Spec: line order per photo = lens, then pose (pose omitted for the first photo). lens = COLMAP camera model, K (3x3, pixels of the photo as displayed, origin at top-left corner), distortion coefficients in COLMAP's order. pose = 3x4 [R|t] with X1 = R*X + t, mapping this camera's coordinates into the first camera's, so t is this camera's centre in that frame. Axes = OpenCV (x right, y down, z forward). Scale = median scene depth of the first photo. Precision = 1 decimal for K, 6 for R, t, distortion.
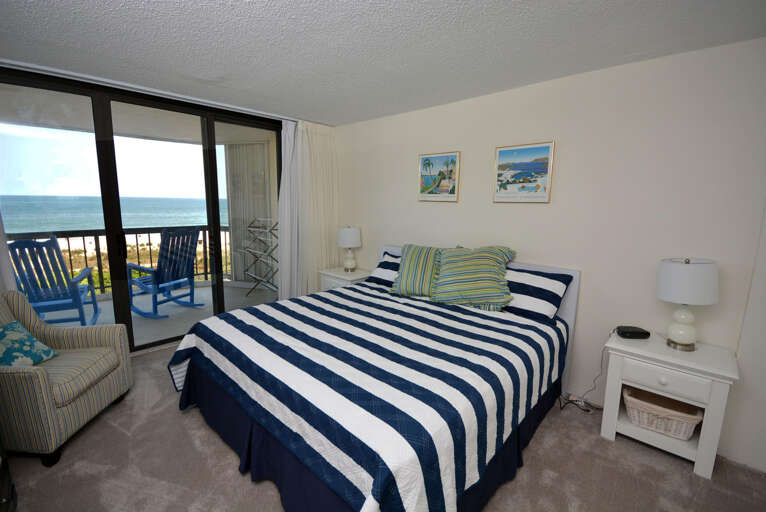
lens RADIAL K [[344.8, 0, 383.1], [0, 344.8, 256.0], [0, 0, 1]] dist [-0.017770, -0.000748]
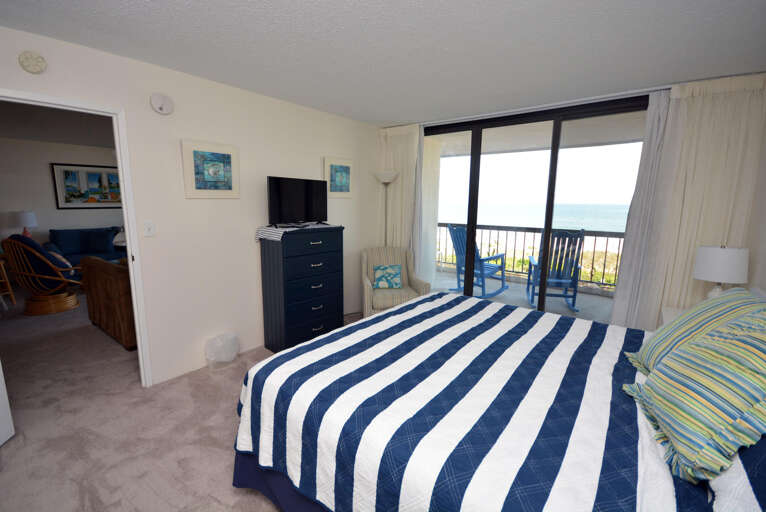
lens RADIAL K [[344.8, 0, 389.6], [0, 344.8, 256.8], [0, 0, 1]] dist [-0.017770, -0.000748]
pose [[0.078746, 0.139803, -0.987043, 0.432493], [-0.158800, 0.979234, 0.126028, -0.052916], [0.984165, 0.146818, 0.099312, 0.417415]]
